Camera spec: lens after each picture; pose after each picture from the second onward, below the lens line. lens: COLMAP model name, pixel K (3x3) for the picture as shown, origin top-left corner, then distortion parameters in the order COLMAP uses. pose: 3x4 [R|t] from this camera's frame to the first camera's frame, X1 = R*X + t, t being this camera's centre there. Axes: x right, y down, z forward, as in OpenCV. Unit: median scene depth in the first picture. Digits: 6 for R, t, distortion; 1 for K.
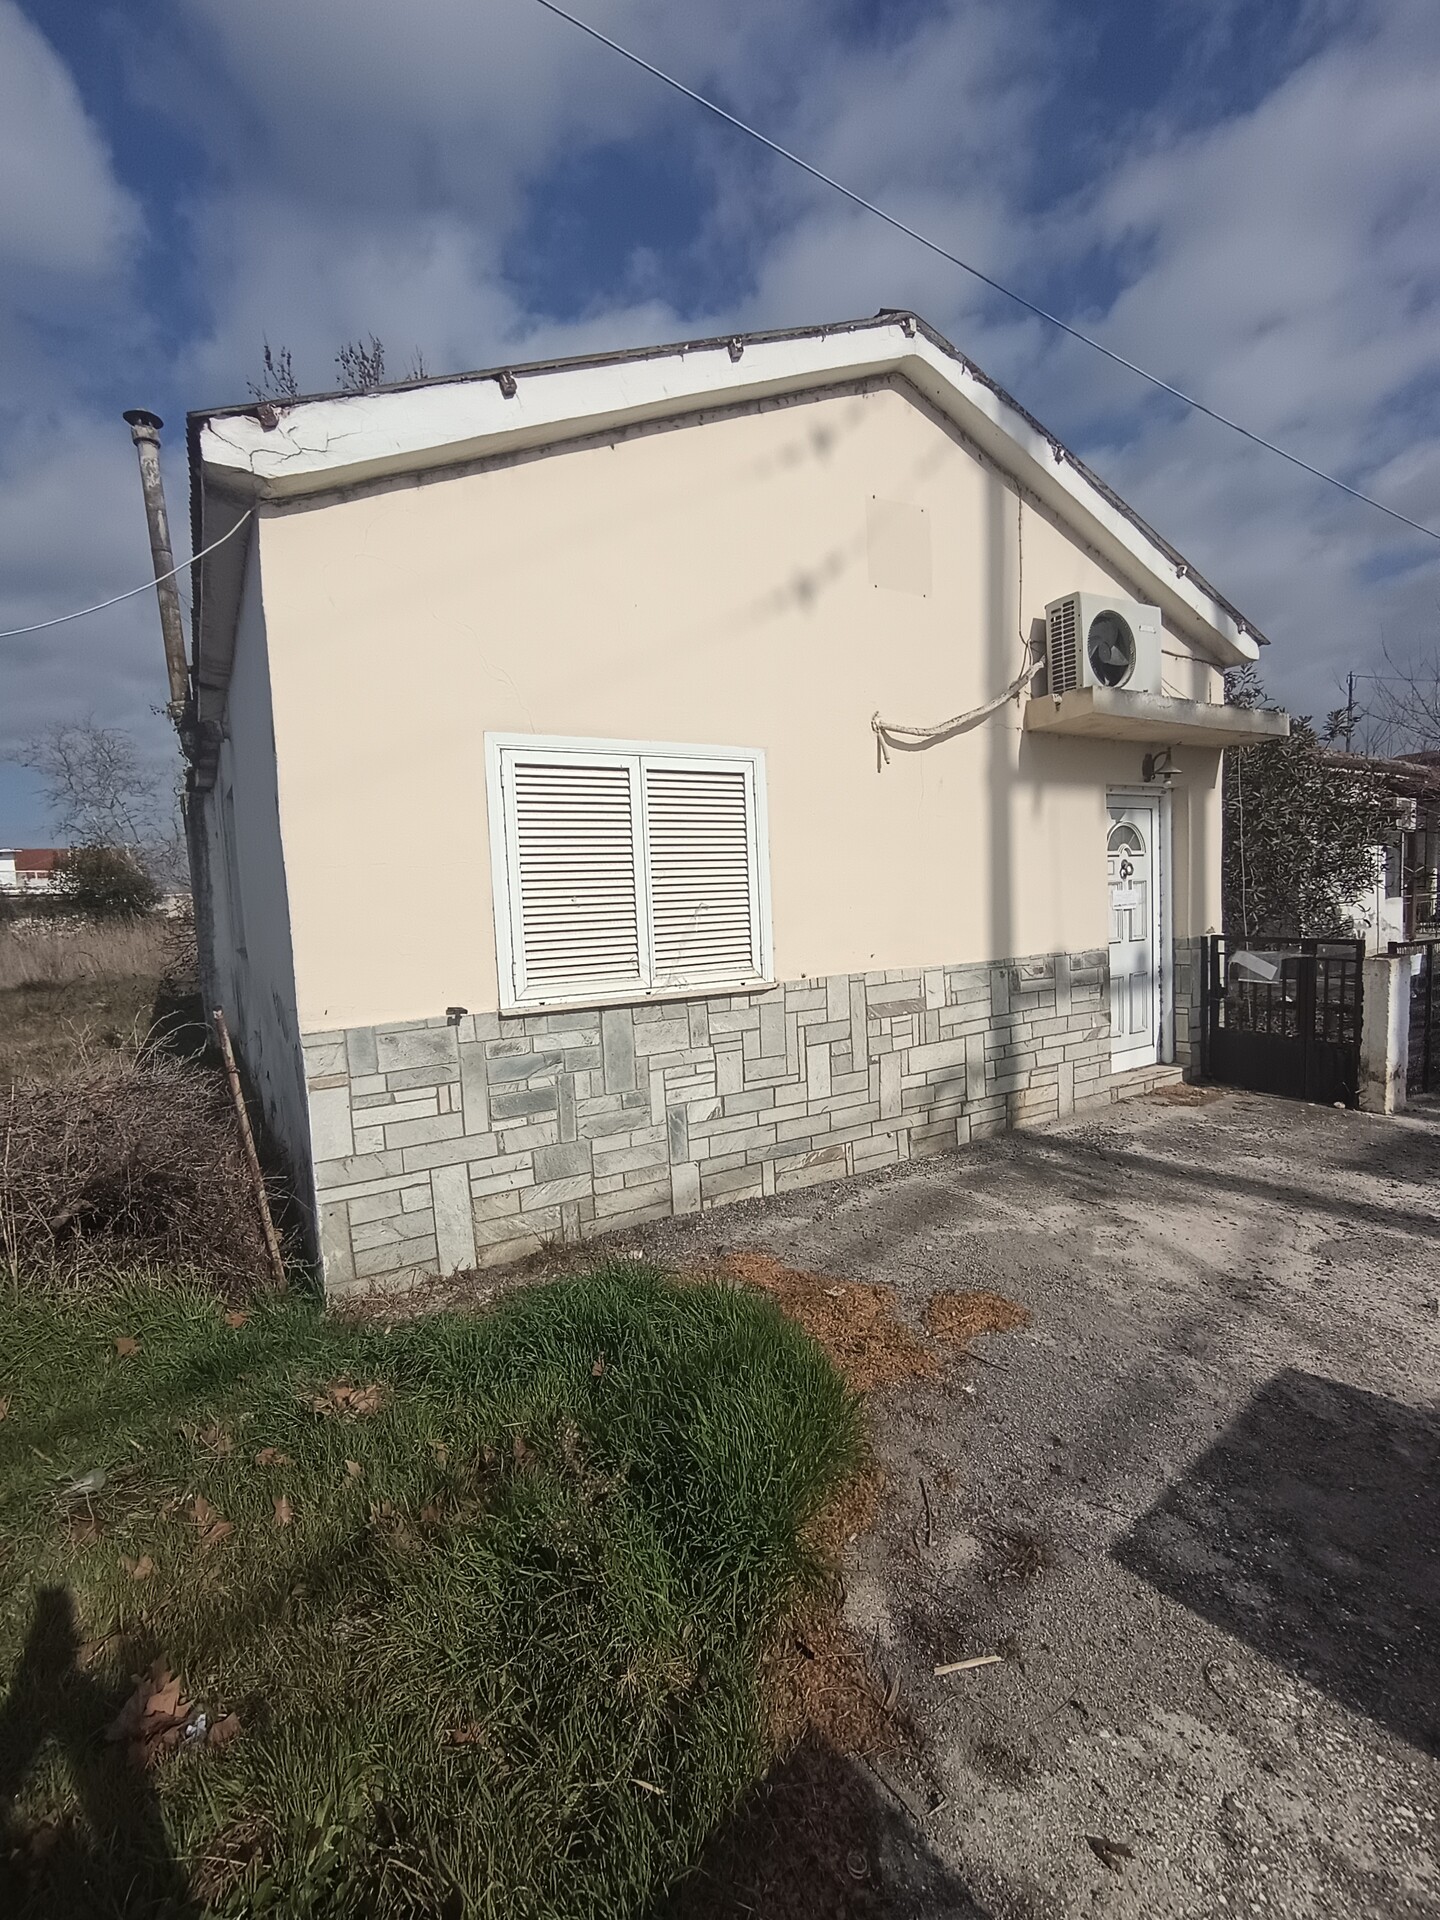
lens RADIAL K [[847.0, 0, 706.1], [0, 847.0, 966.6], [0, 0, 1]] dist [-0.019196, 0.006885]
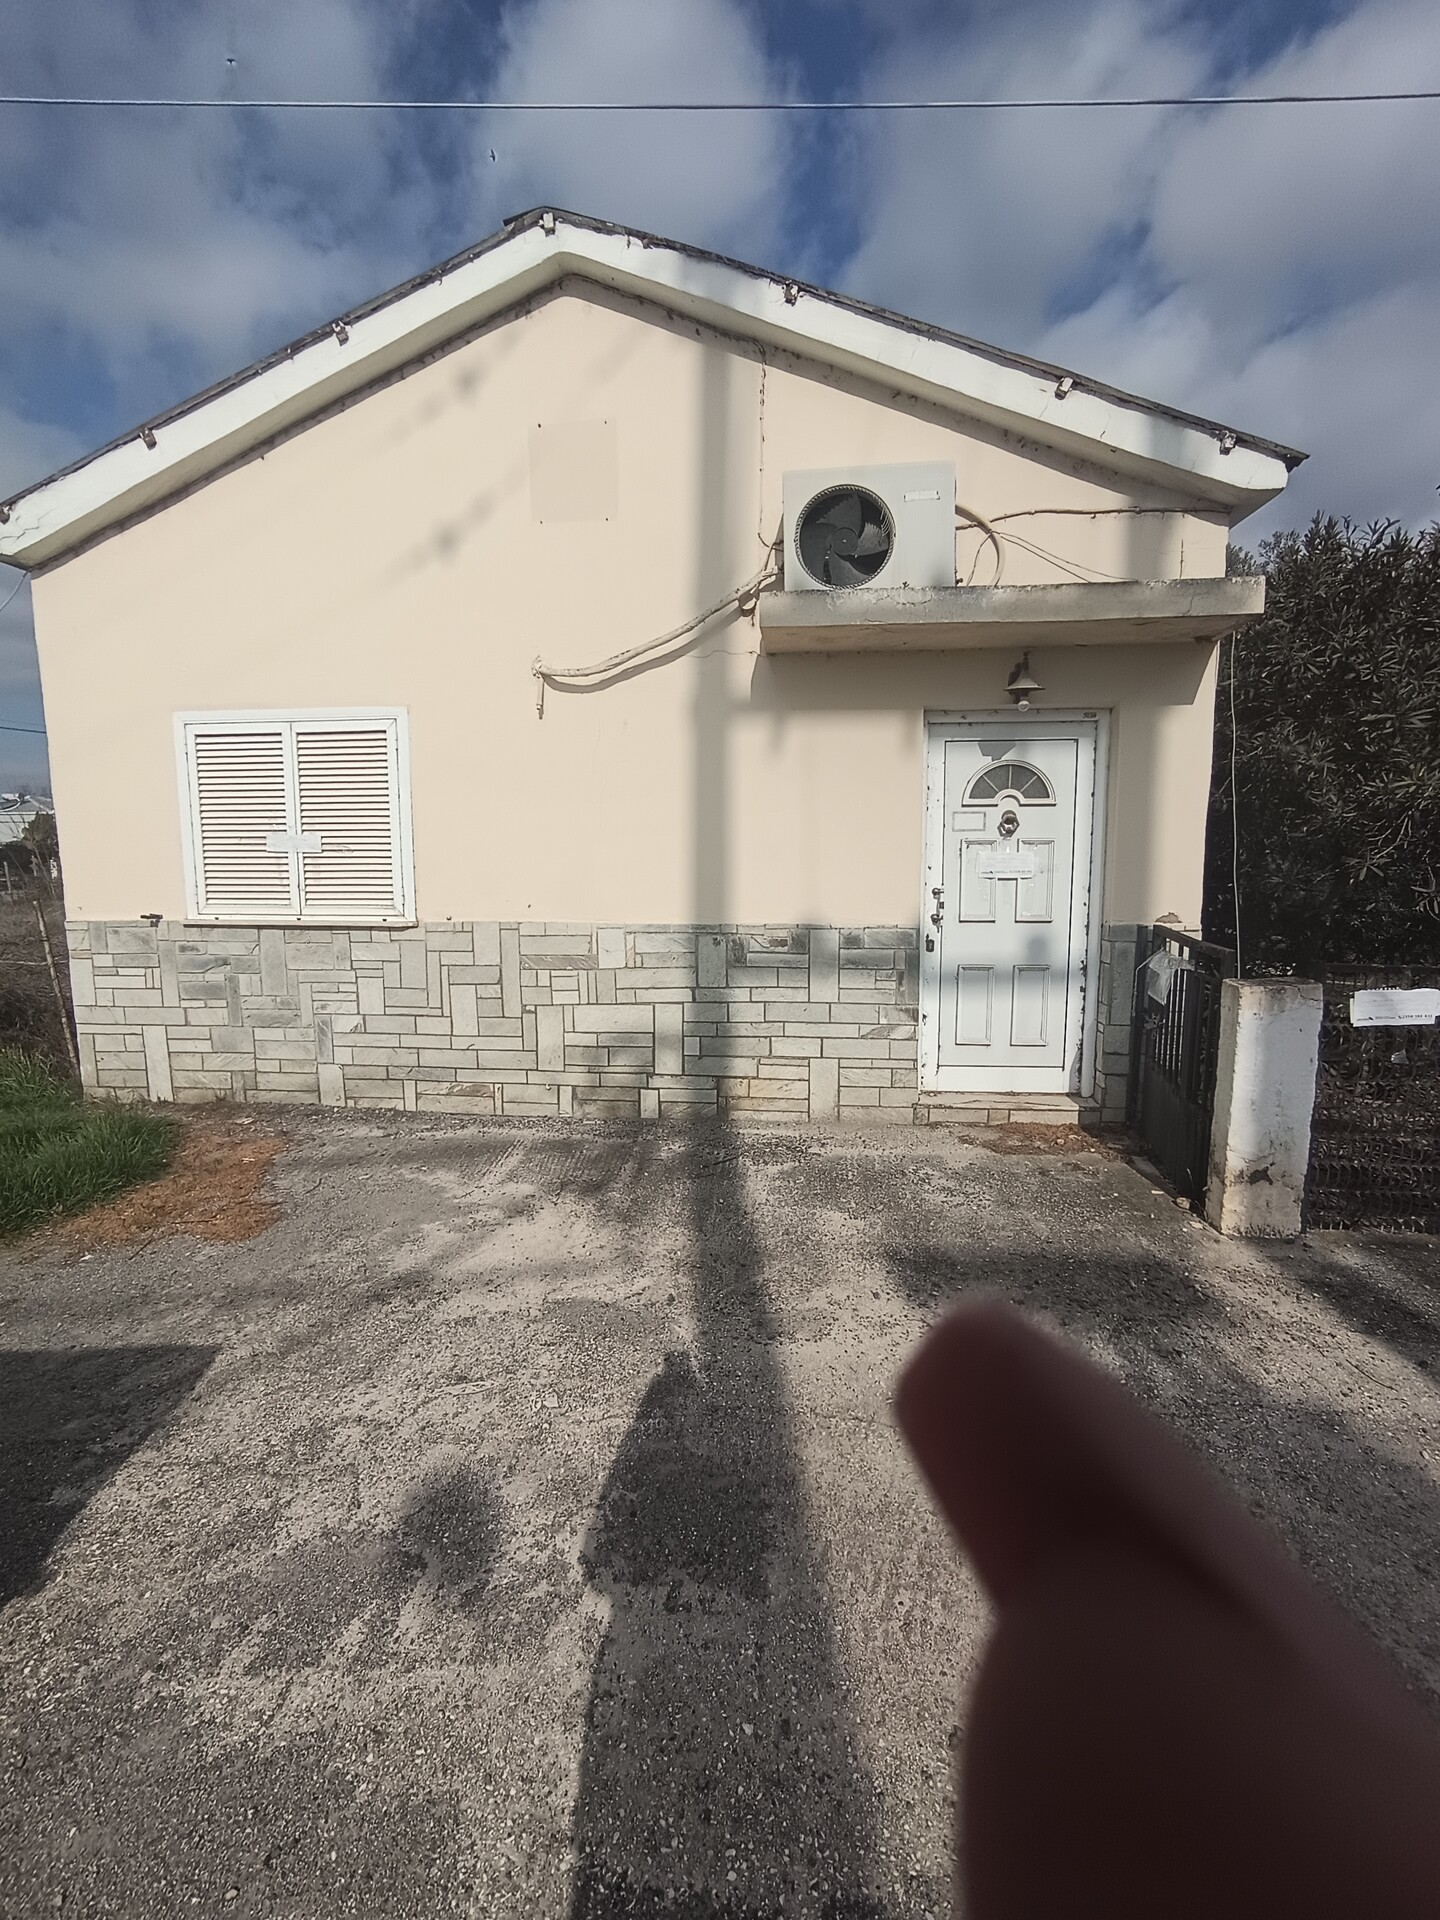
lens RADIAL K [[847.0, 0, 729.6], [0, 847.0, 963.9], [0, 0, 1]] dist [-0.019196, 0.006885]
pose [[0.803981, 0.123879, -0.581608, 1.048748], [-0.078040, 0.991582, 0.103322, -0.071956], [0.589511, -0.037680, 0.806881, 0.355421]]
